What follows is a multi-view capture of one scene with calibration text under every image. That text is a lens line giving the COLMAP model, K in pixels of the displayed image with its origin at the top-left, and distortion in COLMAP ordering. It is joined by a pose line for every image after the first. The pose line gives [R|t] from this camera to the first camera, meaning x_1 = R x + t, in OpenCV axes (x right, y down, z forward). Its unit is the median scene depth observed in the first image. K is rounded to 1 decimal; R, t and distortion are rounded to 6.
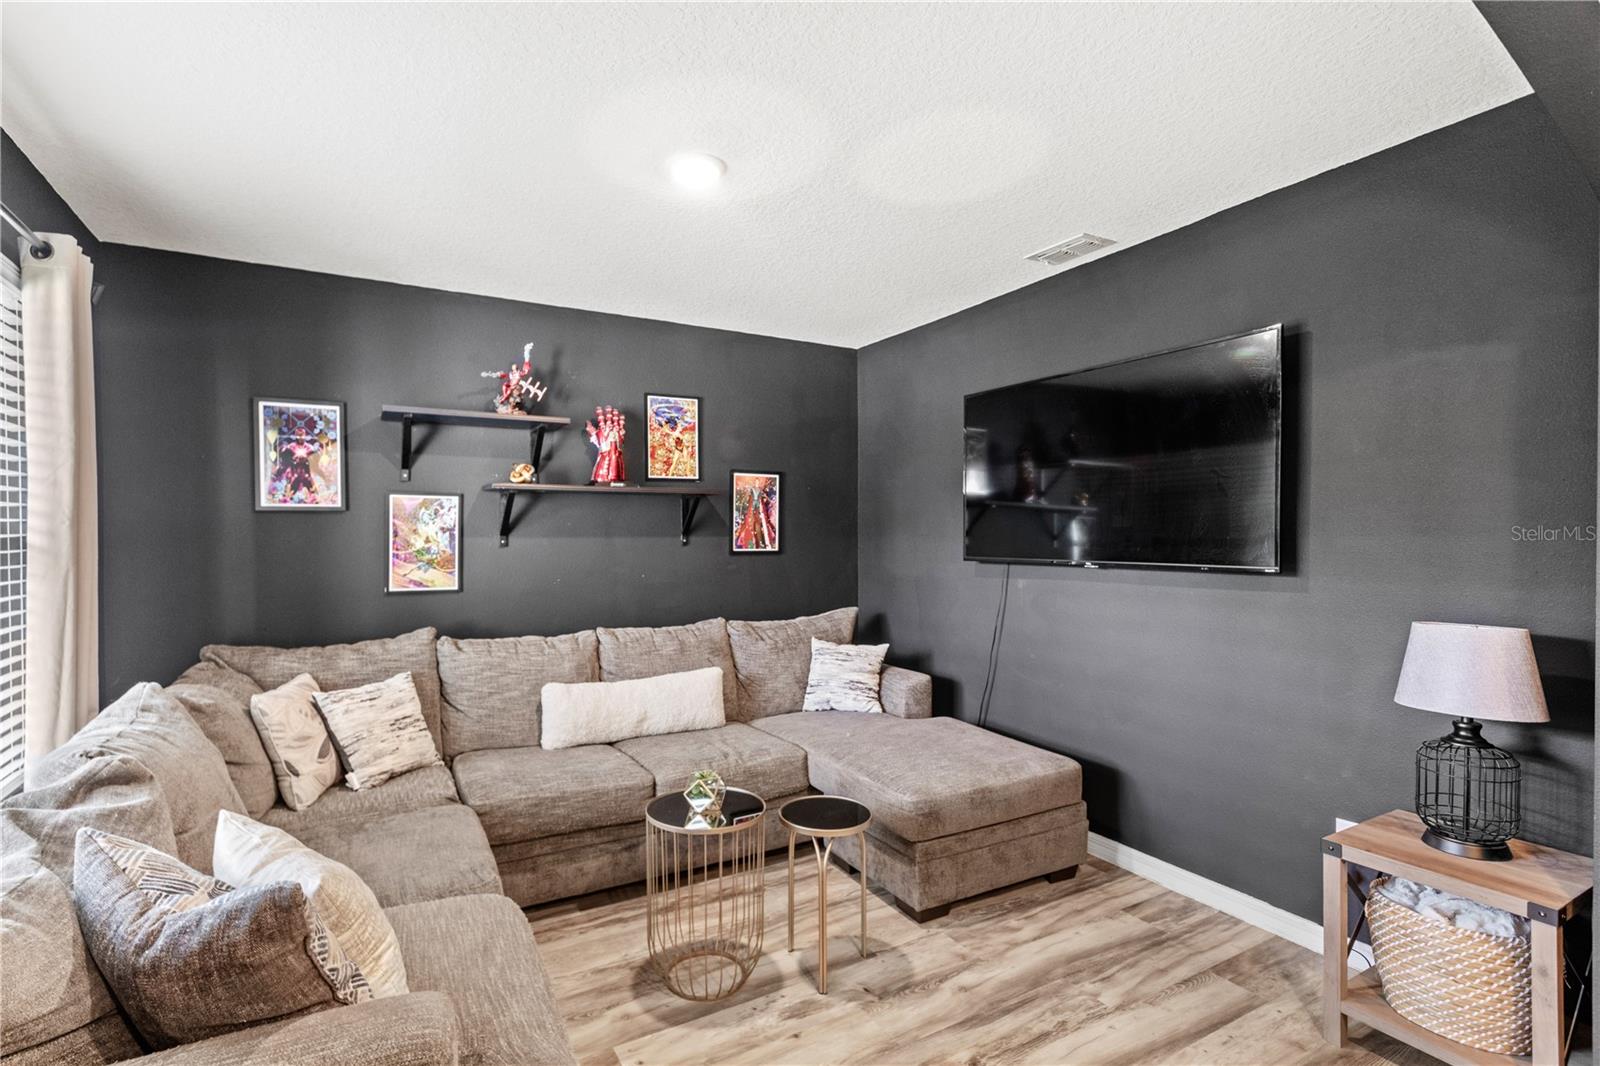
lens RADIAL K [[725.6, 0, 781.8], [0, 725.6, 540.8], [0, 0, 1]] dist [0.000847, 0.000187]
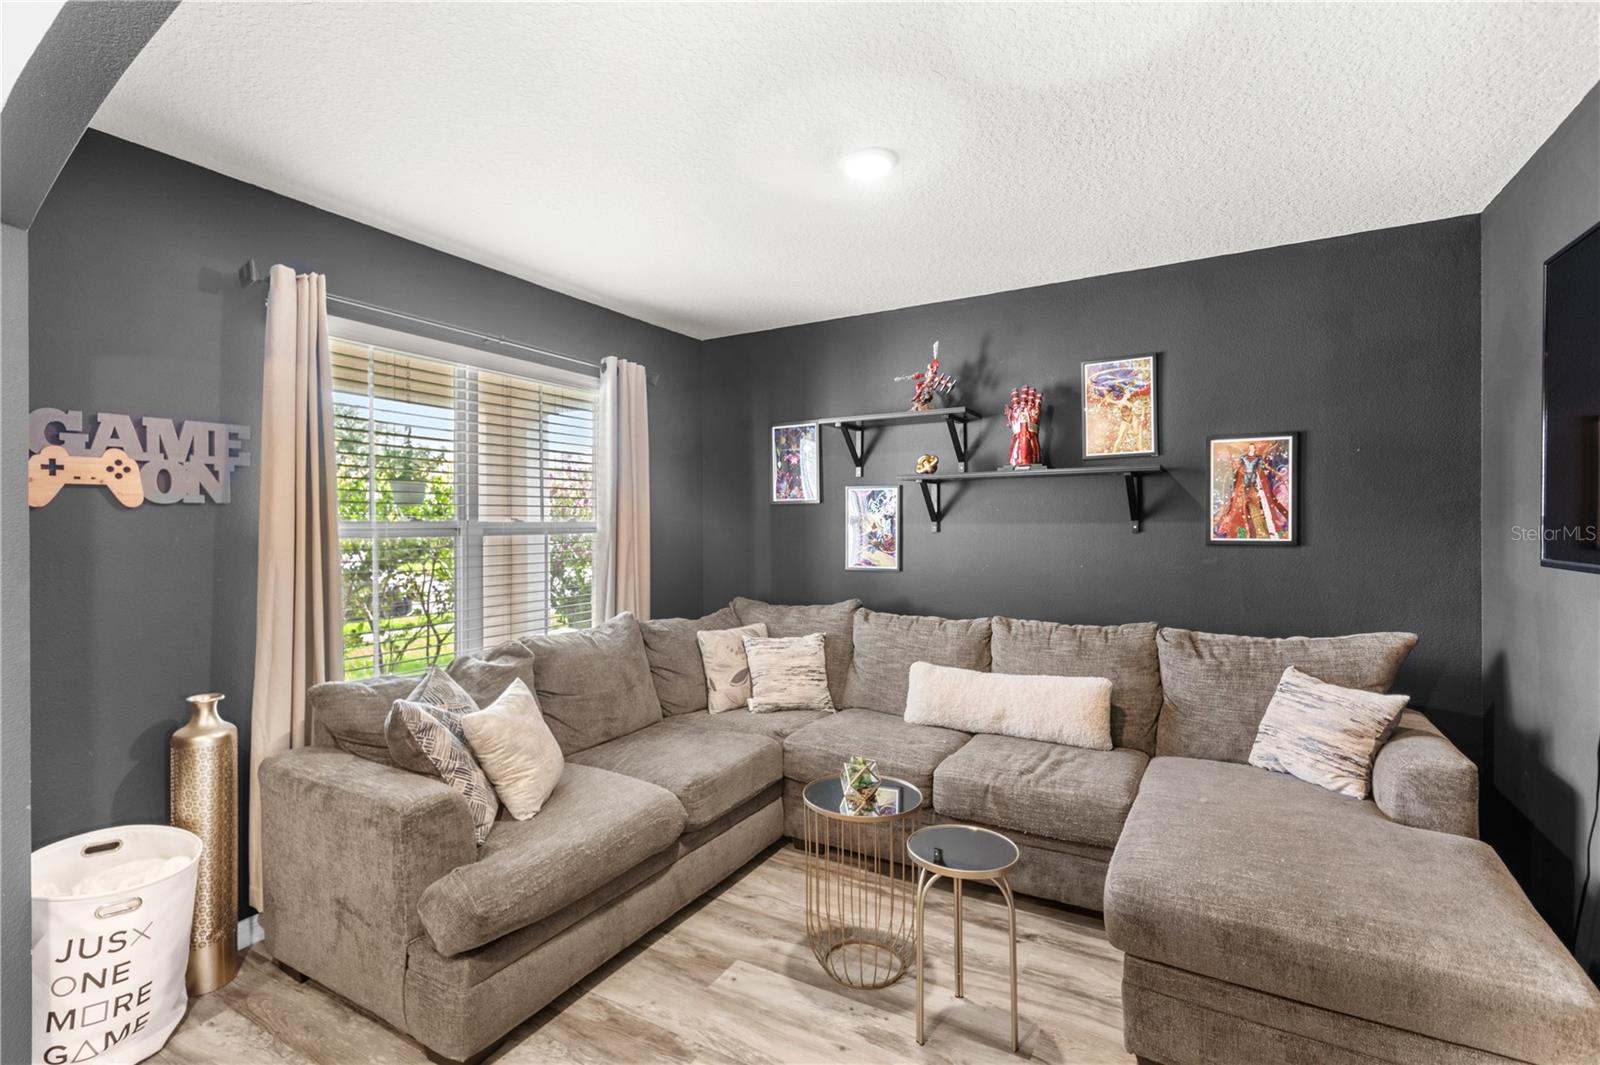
lens RADIAL K [[758.1, 0, 796.2], [0, 758.1, 516.0], [0, 0, 1]] dist [0.004325, 0.000811]
pose [[0.521046, -0.004868, -0.853515, 0.487868], [0.001012, 0.999987, -0.005086, -0.010658], [0.853528, 0.001786, 0.521044, 0.241905]]
